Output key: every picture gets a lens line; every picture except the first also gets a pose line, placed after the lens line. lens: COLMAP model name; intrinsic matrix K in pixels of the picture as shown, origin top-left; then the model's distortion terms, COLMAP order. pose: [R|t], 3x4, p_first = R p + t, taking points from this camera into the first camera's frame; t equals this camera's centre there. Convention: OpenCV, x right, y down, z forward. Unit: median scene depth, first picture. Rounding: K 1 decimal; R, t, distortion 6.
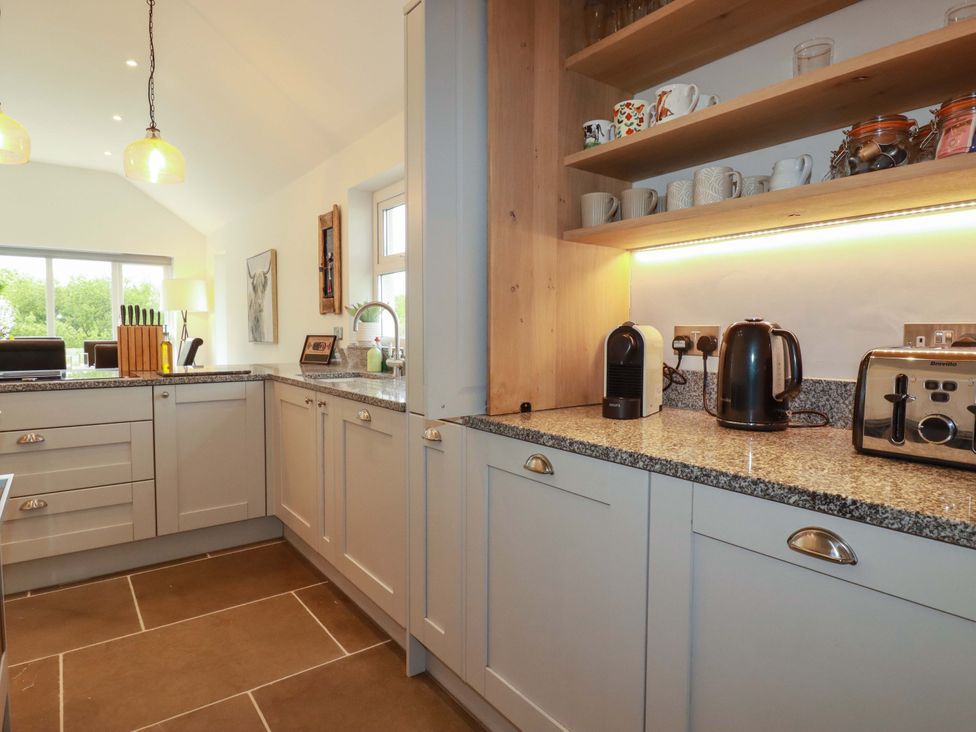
lens RADIAL K [[535.4, 0, 482.8], [0, 535.4, 361.3], [0, 0, 1]] dist [-0.005894, -0.001874]
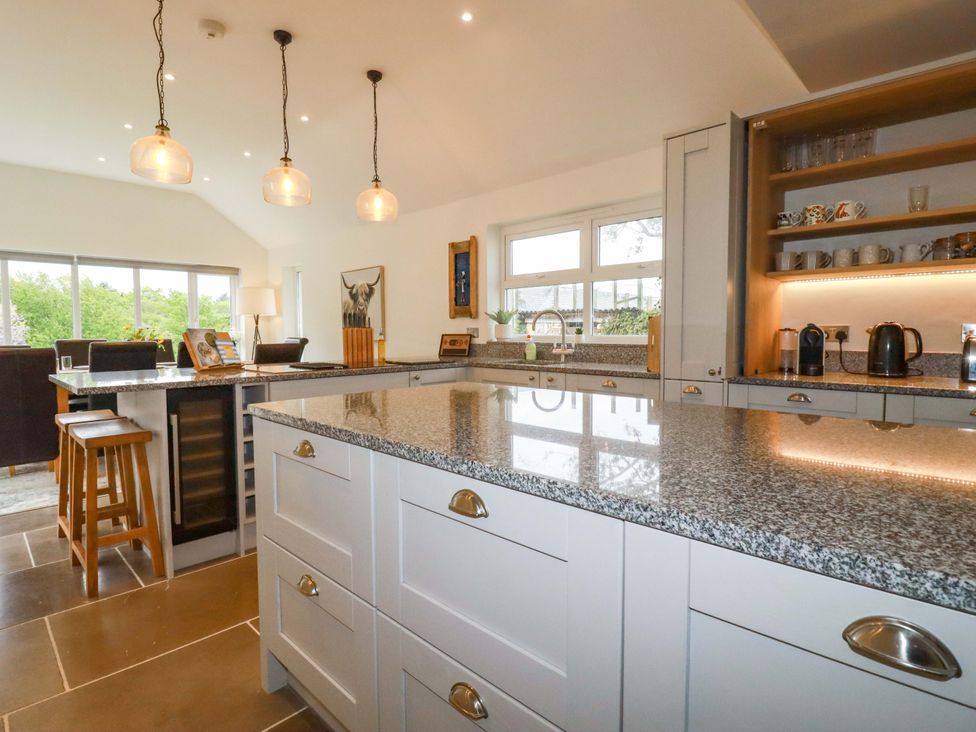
lens RADIAL K [[505.6, 0, 445.1], [0, 505.6, 359.4], [0, 0, 1]] dist [-0.004503, -0.008334]
pose [[0.989976, -0.016947, 0.140212, -0.955143], [0.016873, 0.999856, 0.001717, 0.019150], [-0.140221, 0.000666, 0.990120, -0.414752]]
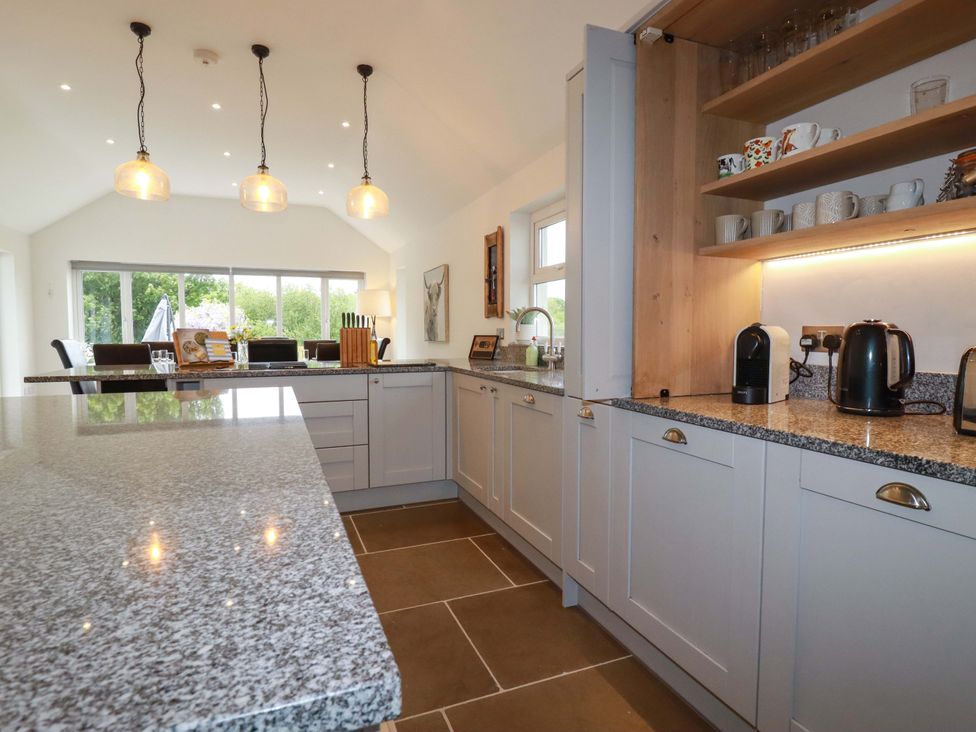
lens RADIAL K [[505.6, 0, 491.3], [0, 505.6, 361.4], [0, 0, 1]] dist [-0.004503, -0.008334]
pose [[0.968203, 0.010285, -0.249953, -0.013091], [-0.009562, 0.999946, 0.004103, 0.009694], [0.249982, -0.001582, 0.968249, -0.181942]]
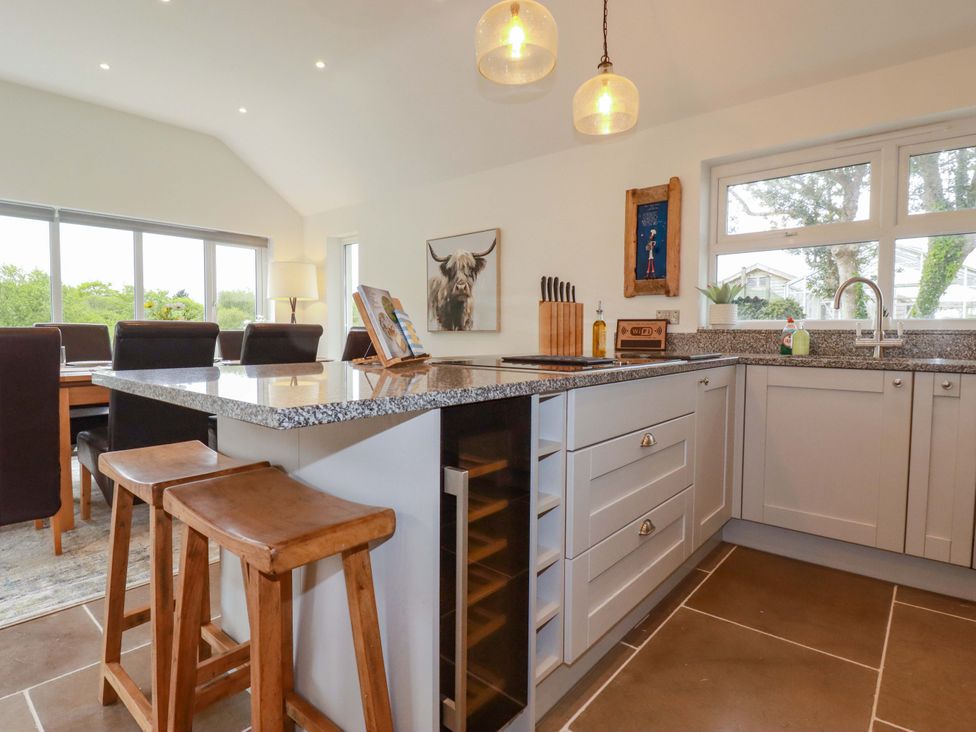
lens RADIAL K [[505.6, 0, 419.5], [0, 505.6, 357.5], [0, 0, 1]] dist [-0.004503, -0.008334]
pose [[0.980425, -0.008511, 0.196710, -1.598536], [0.010547, 0.999901, -0.009307, 0.038173], [-0.196611, 0.011199, 0.980418, 0.438372]]
